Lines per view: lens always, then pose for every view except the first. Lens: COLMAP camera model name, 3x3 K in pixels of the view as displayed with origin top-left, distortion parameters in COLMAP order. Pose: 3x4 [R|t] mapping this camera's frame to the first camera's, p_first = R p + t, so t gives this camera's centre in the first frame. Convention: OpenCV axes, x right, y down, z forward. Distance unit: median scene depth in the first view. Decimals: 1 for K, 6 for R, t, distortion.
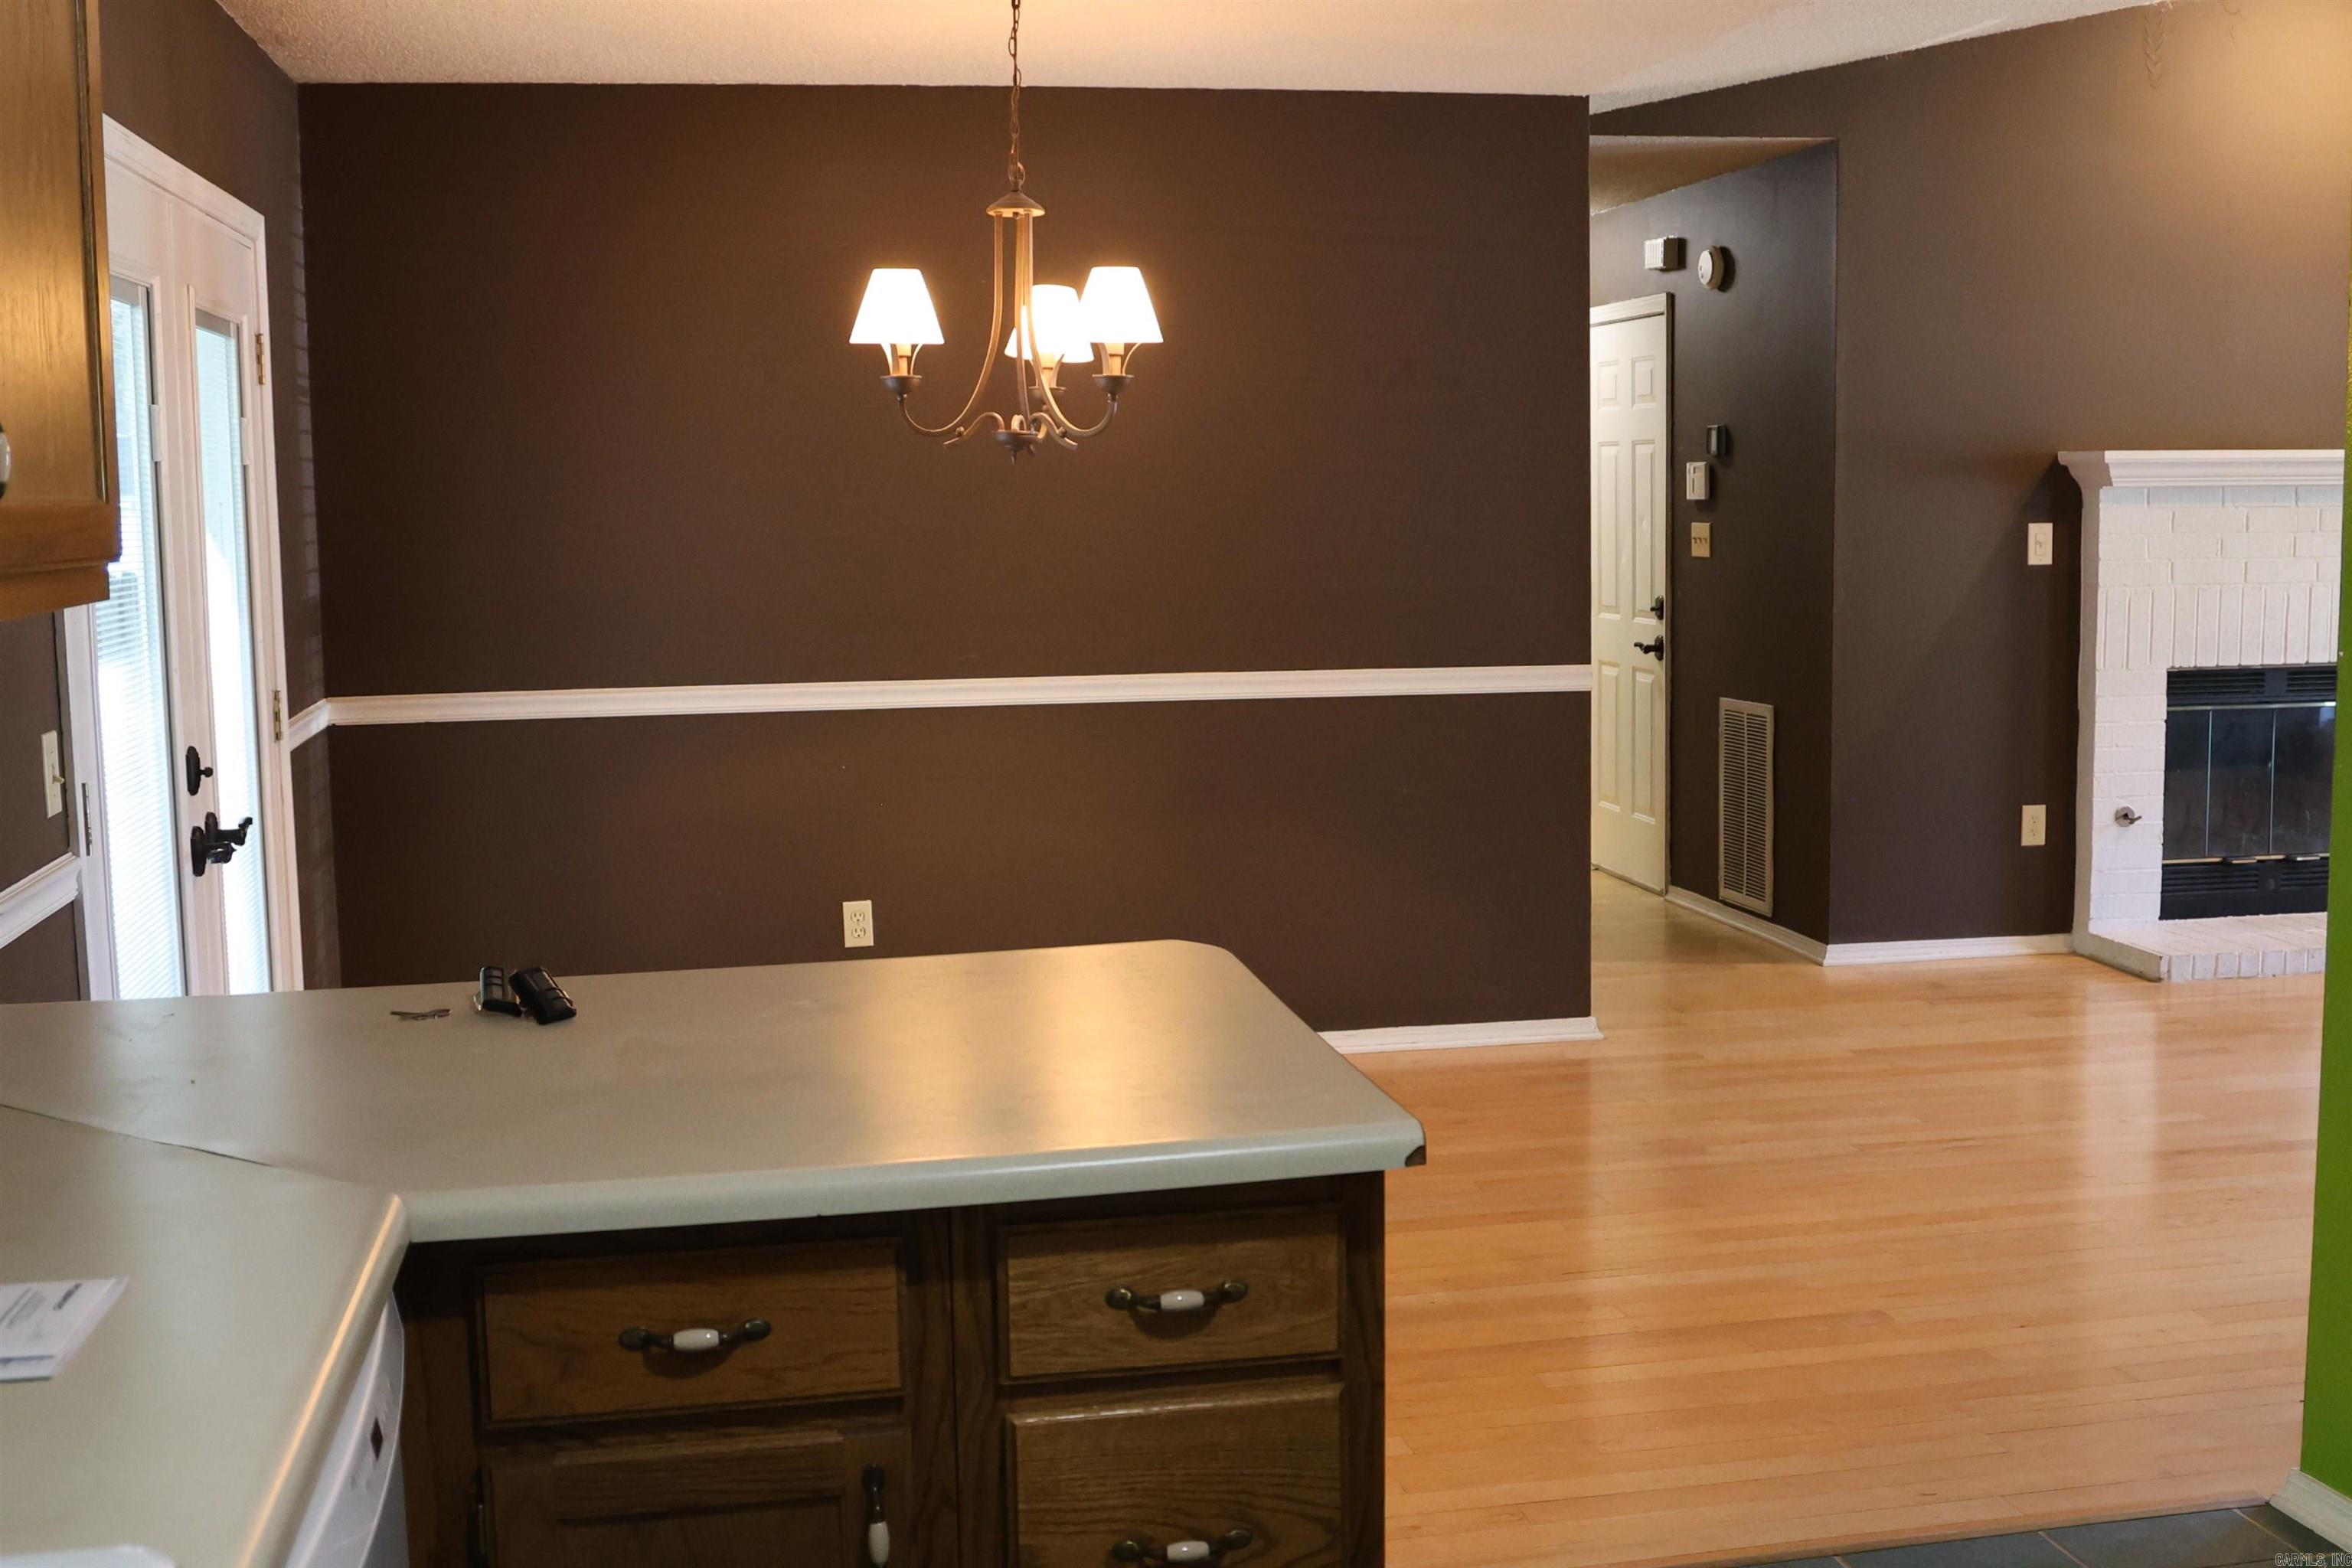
lens RADIAL K [[2602.3, 0, 1176.0], [0, 2602.3, 784.0], [0, 0, 1]] dist [-0.069862, -0.006649]
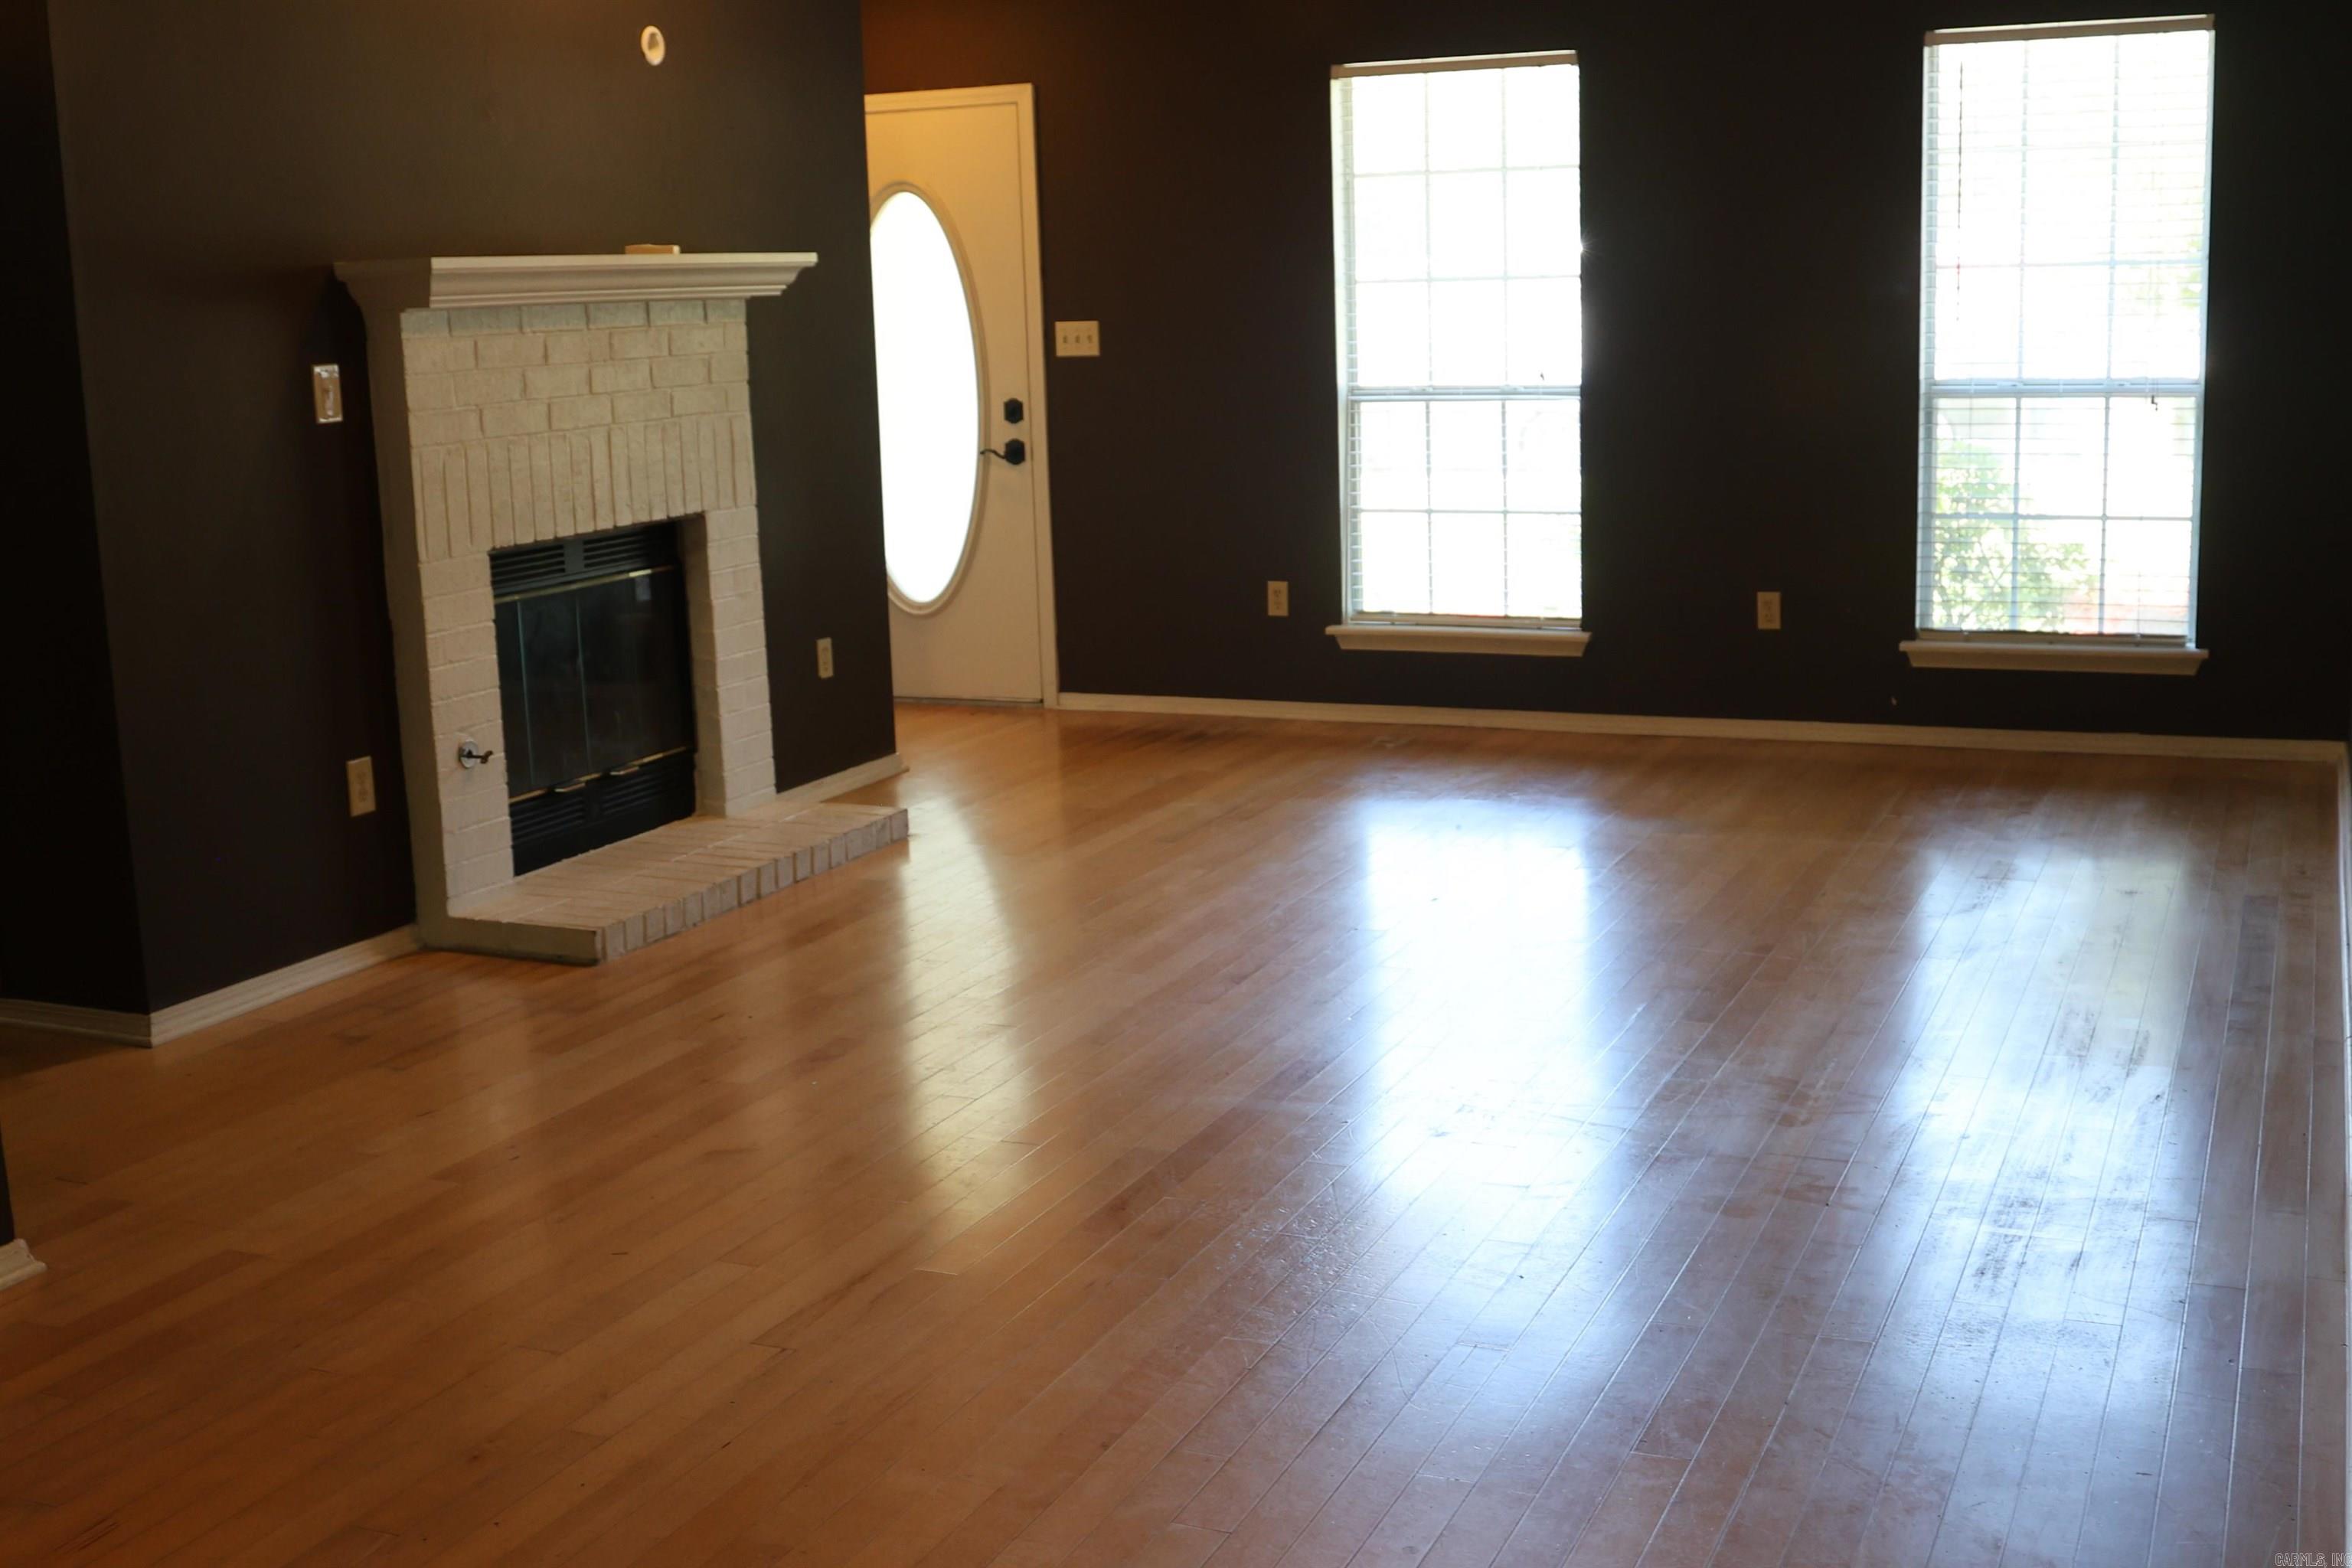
lens RADIAL K [[2602.3, 0, 1176.0], [0, 2602.3, 784.0], [0, 0, 1]] dist [-0.069862, -0.006649]
pose [[0.574775, -0.159006, 0.802715, -0.116239], [0.121034, 0.986670, 0.108781, -0.035732], [-0.809311, 0.034631, 0.586358, 0.398717]]
